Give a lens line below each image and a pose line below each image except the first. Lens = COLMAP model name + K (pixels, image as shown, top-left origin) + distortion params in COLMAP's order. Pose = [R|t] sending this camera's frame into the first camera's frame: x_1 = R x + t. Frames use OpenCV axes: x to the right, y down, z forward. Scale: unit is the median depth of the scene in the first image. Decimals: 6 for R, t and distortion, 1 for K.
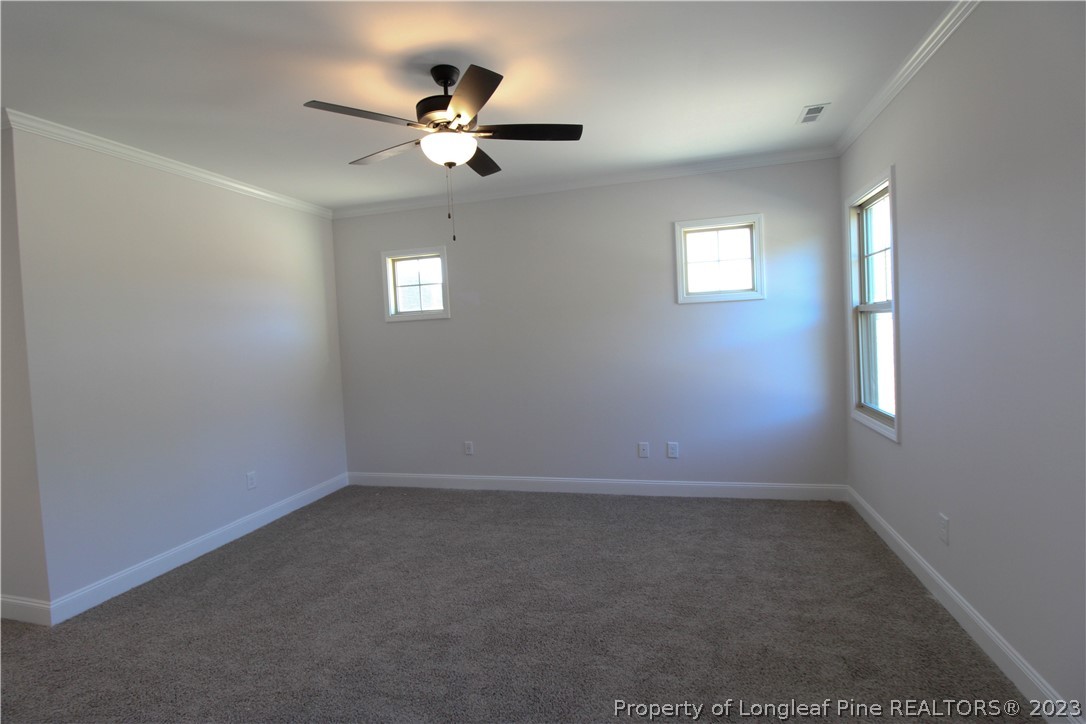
lens RADIAL K [[502.3, 0, 525.5], [0, 502.3, 347.8], [0, 0, 1]] dist [-0.003736, -0.010857]
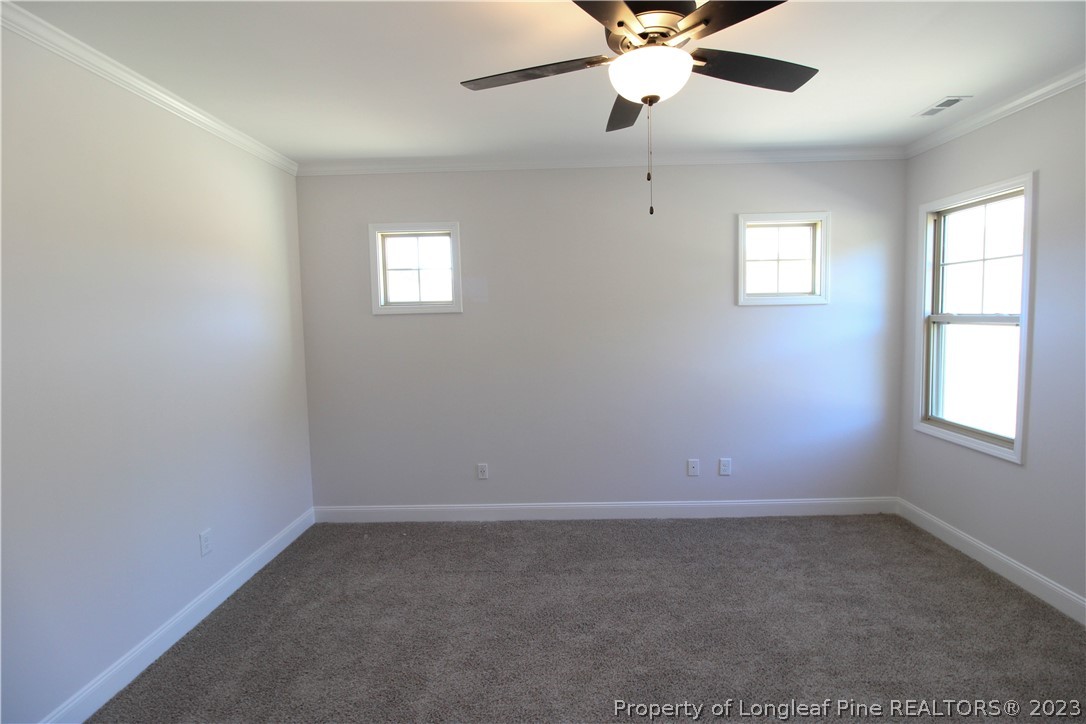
lens RADIAL K [[502.3, 0, 546.6], [0, 502.3, 348.5], [0, 0, 1]] dist [-0.003736, -0.010857]
pose [[0.969030, 0.011347, 0.246681, -0.259143], [-0.017652, 0.999571, 0.023364, -0.026646], [-0.246310, -0.026995, 0.968815, 0.218618]]
